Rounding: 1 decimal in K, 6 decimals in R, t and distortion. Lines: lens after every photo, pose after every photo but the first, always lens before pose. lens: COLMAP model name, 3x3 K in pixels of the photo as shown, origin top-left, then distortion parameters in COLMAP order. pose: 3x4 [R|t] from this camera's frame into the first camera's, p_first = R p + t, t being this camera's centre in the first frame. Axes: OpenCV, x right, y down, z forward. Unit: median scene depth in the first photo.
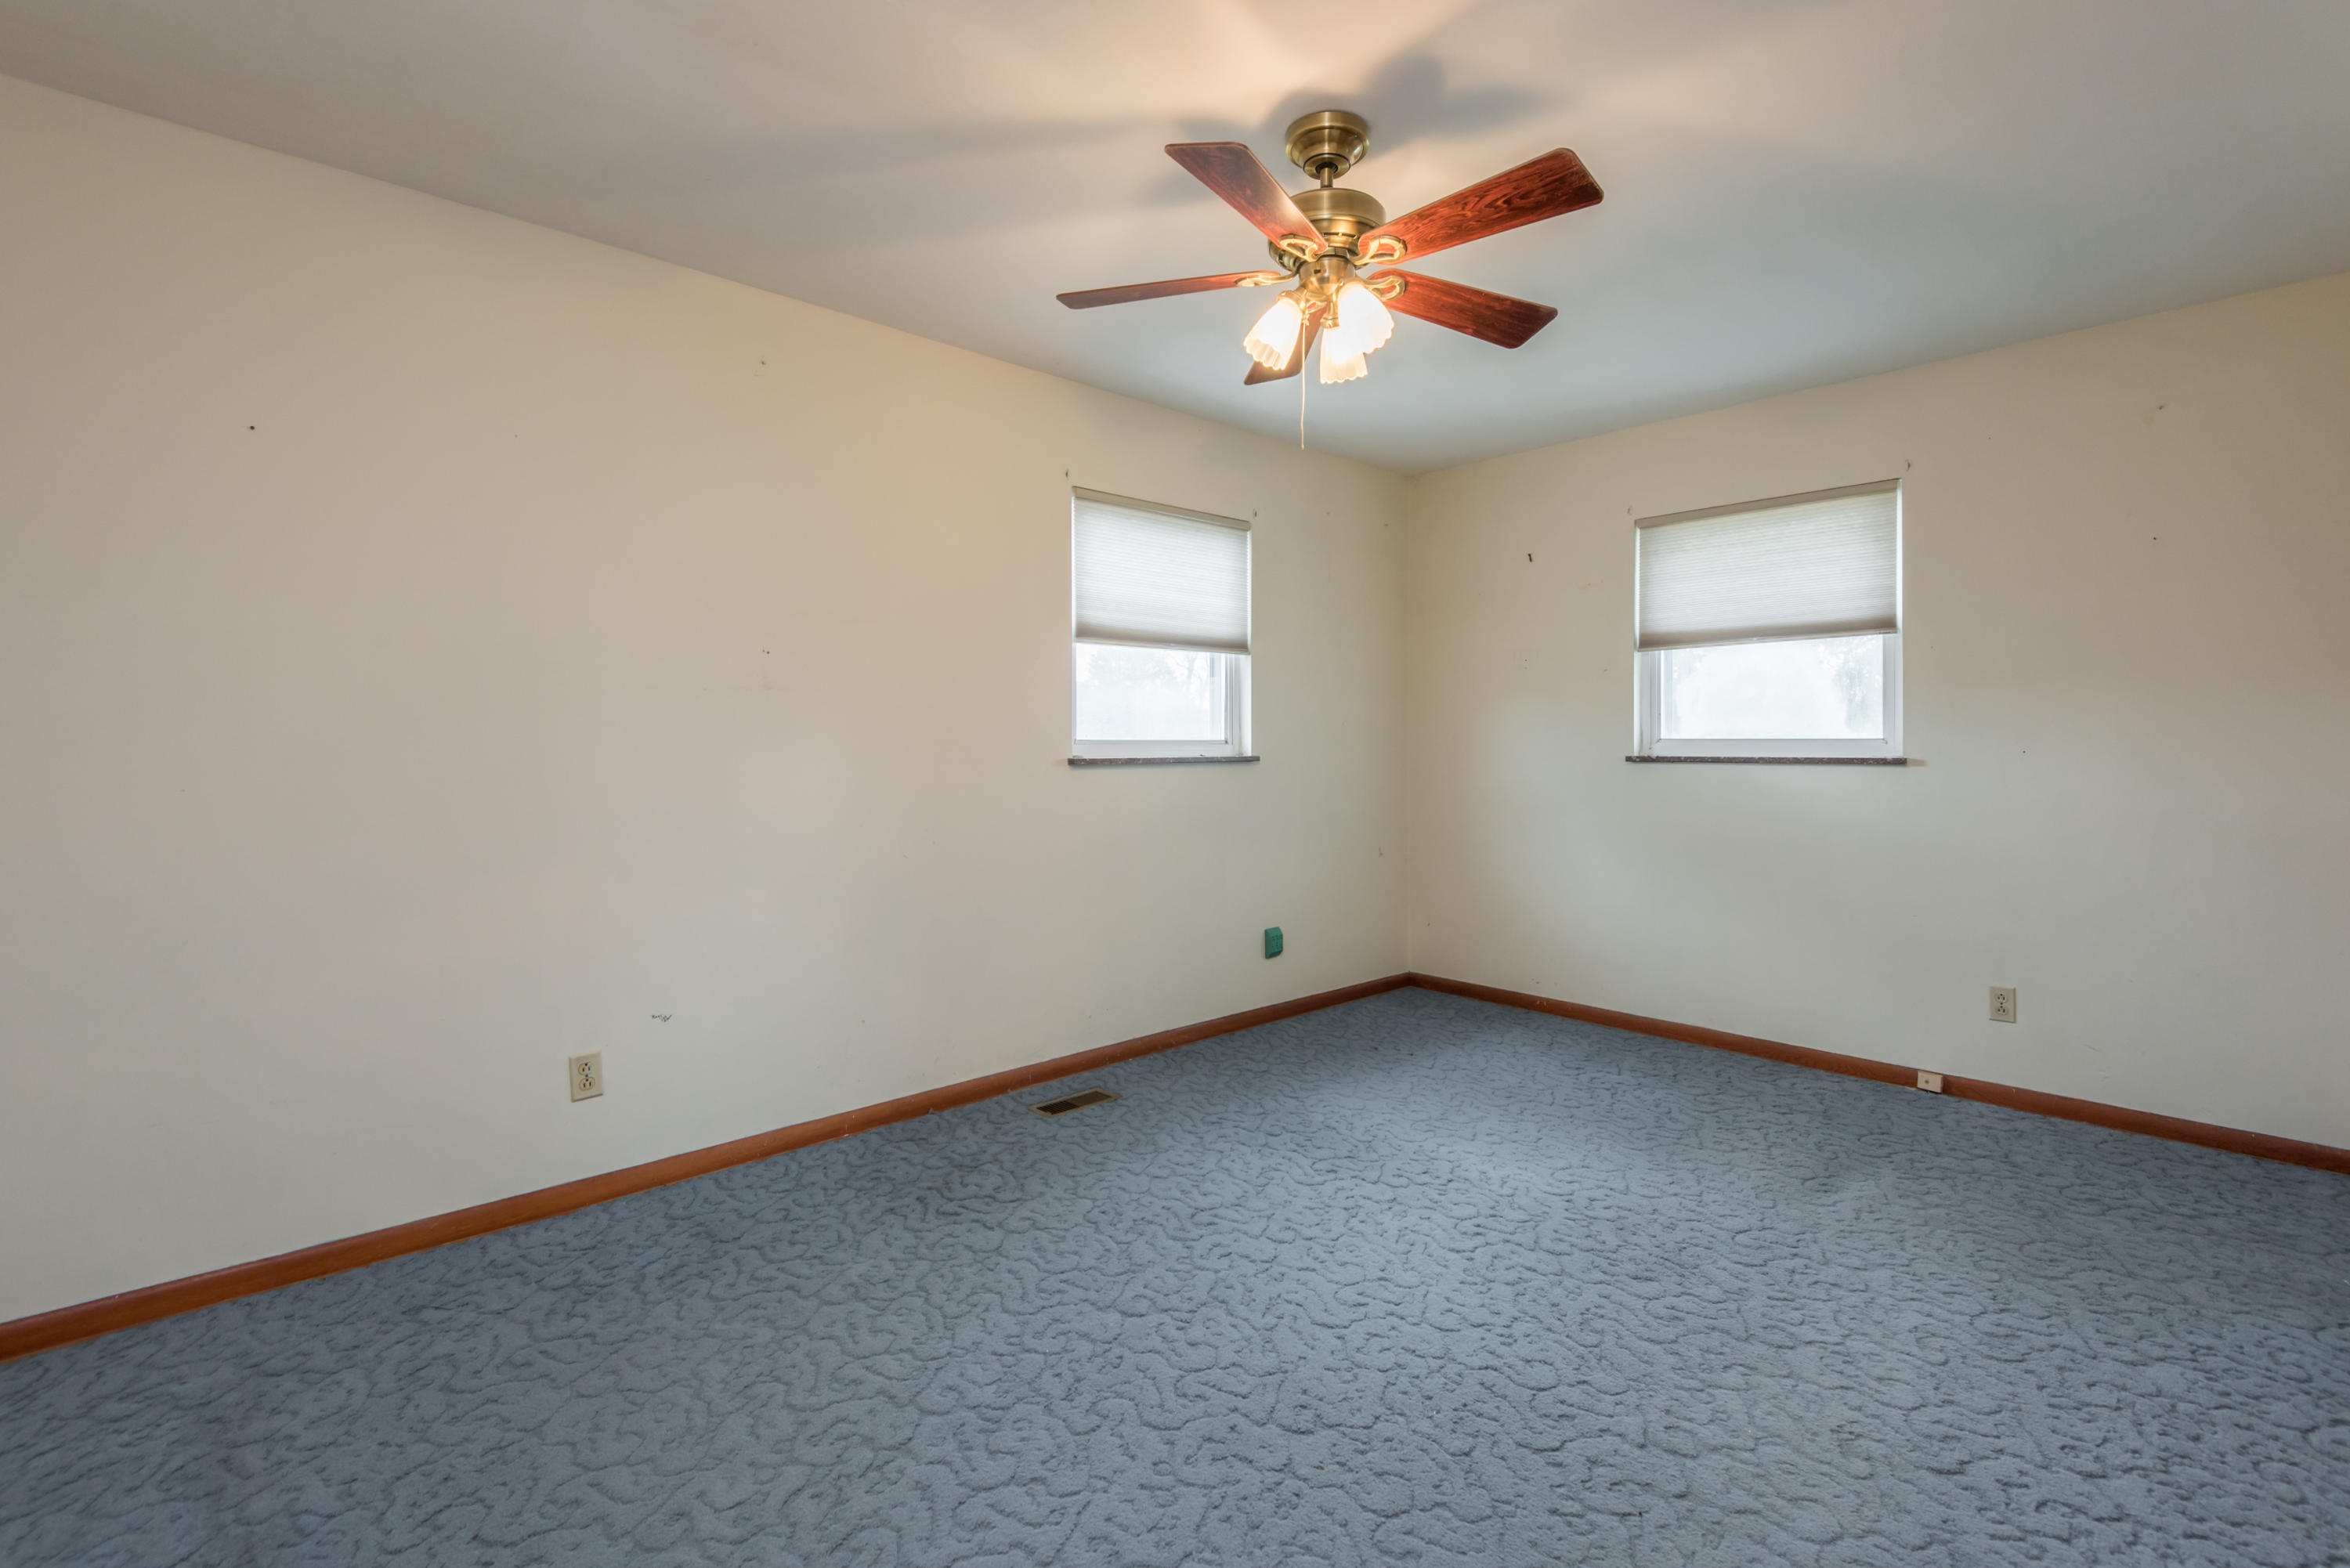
lens RADIAL K [[1058.9, 0, 1192.1], [0, 1058.9, 778.0], [0, 0, 1]] dist [0.026969, -0.026052]
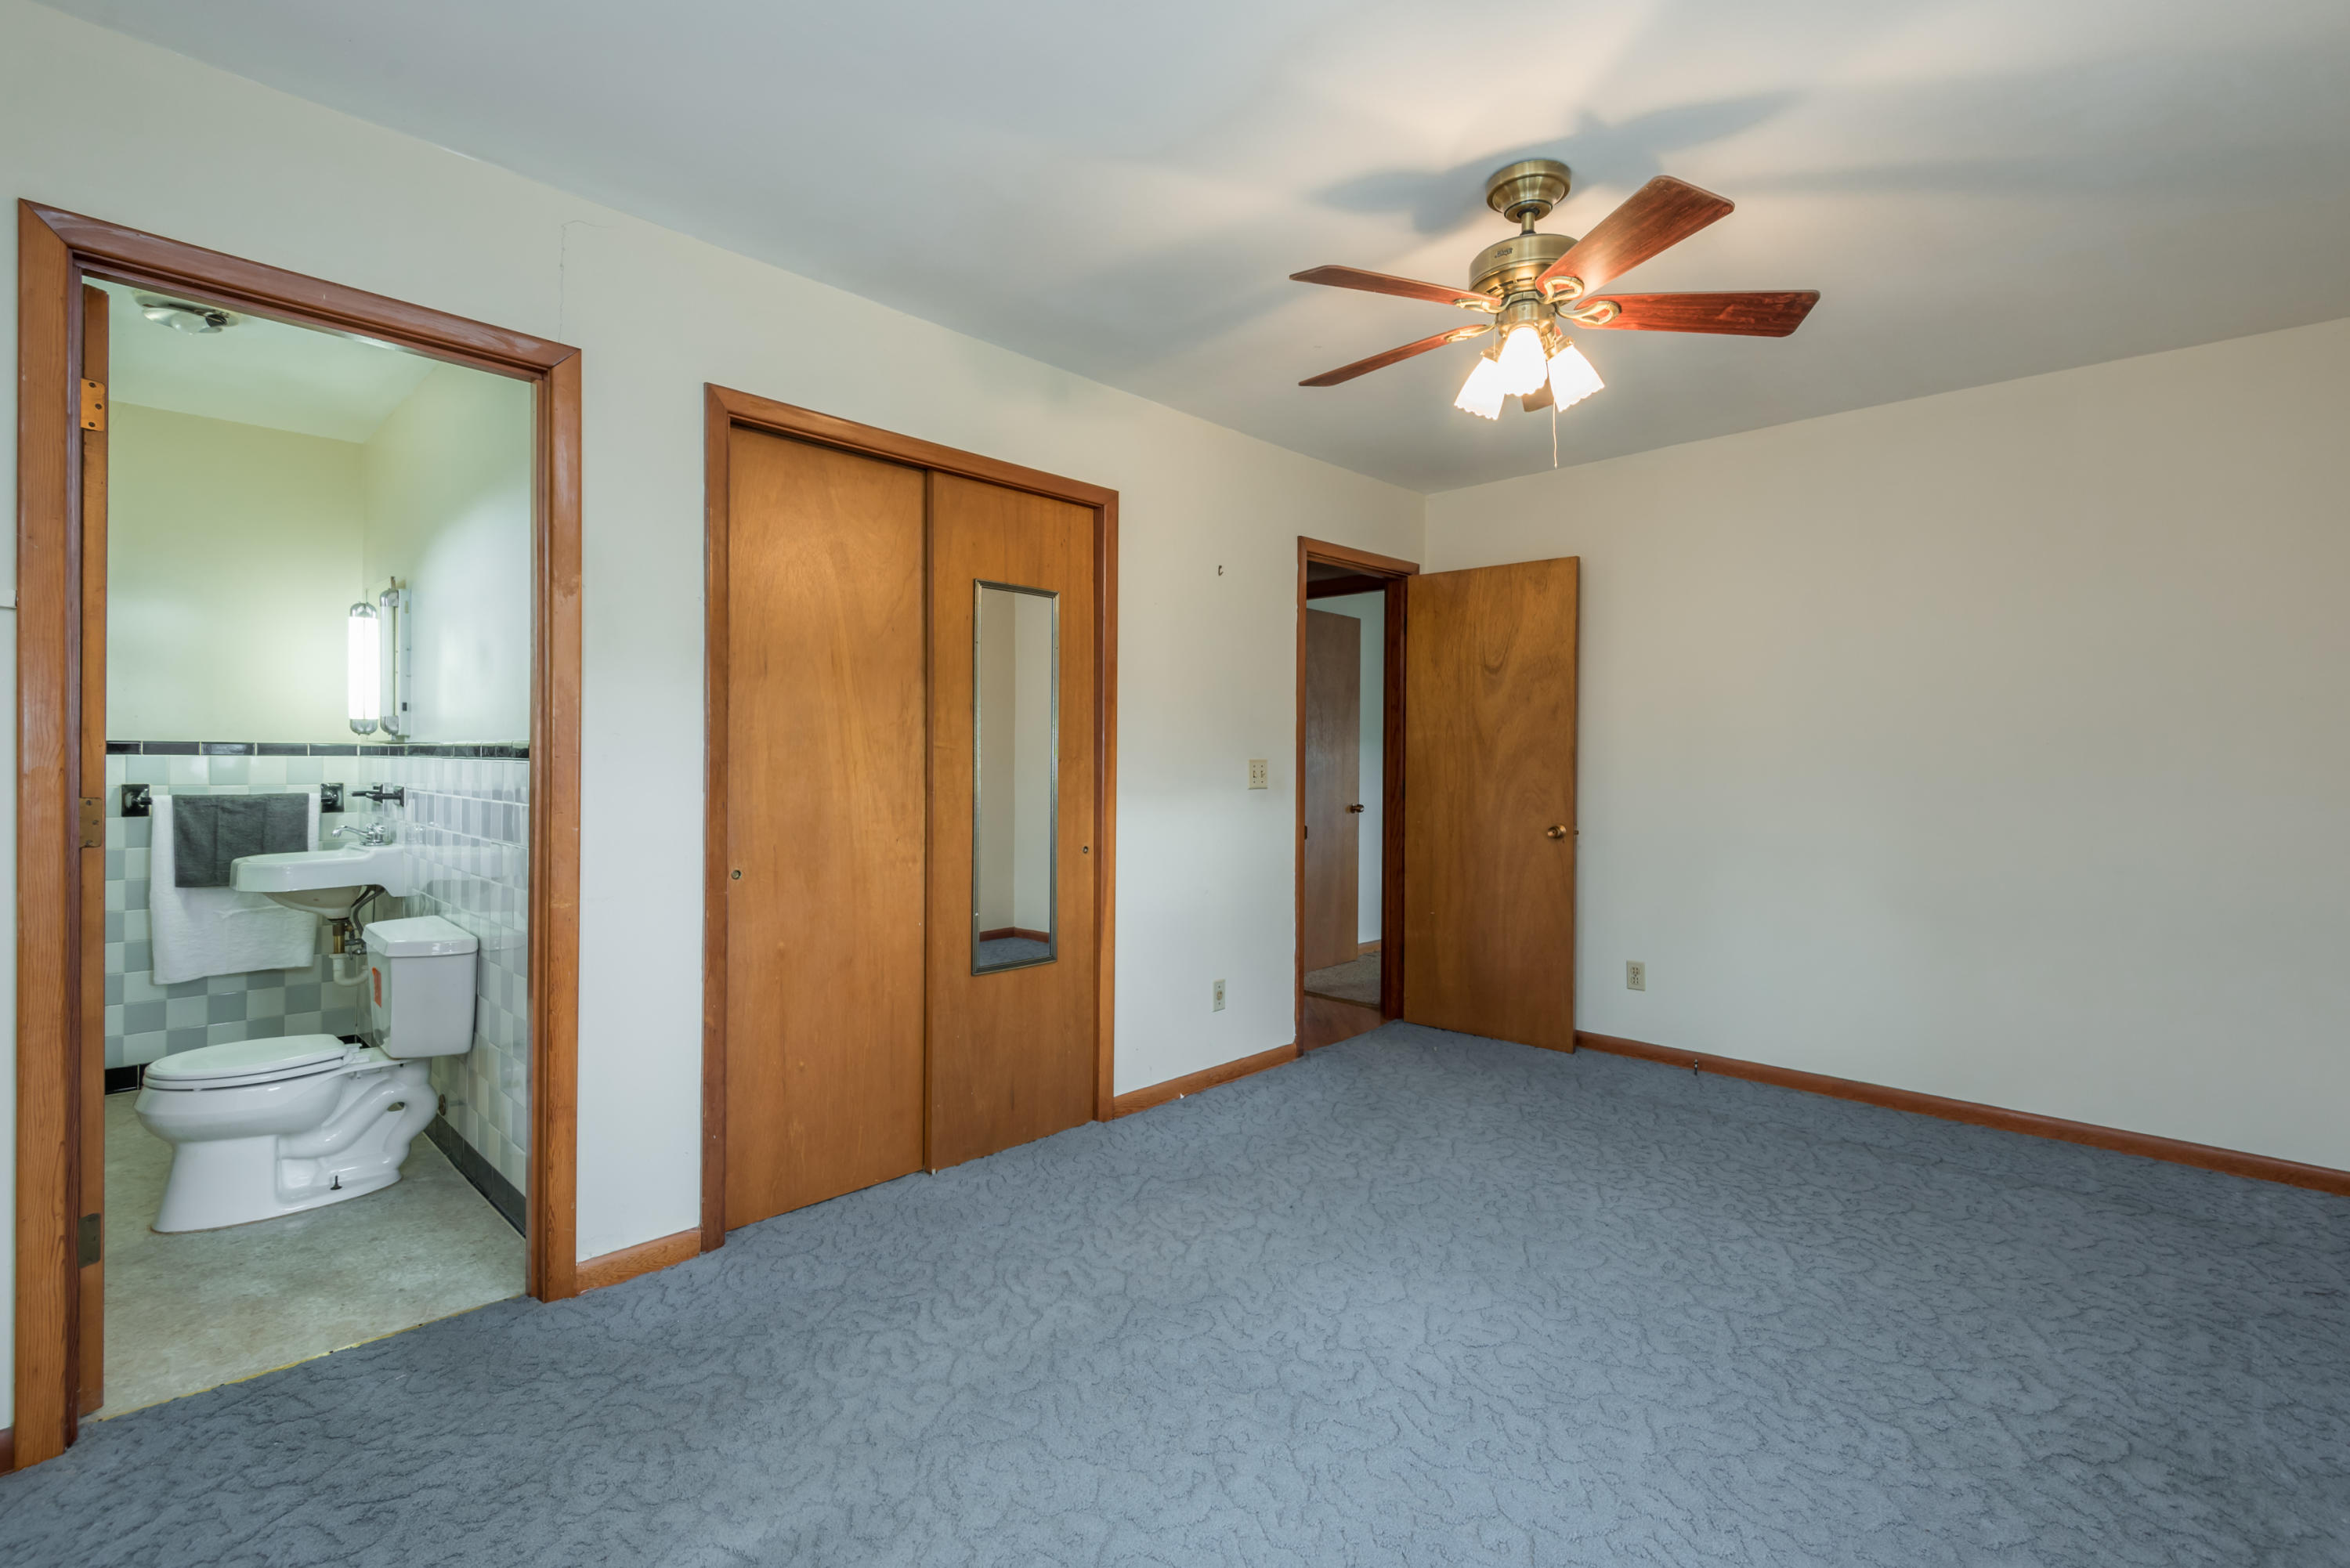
lens RADIAL K [[1058.9, 0, 1192.1], [0, 1058.9, 778.0], [0, 0, 1]] dist [0.026969, -0.026052]
pose [[-0.998511, -0.003337, -0.054452, 0.509727], [-0.005769, 0.998990, 0.044566, -0.069815], [0.054249, 0.044814, -0.997521, 2.024271]]
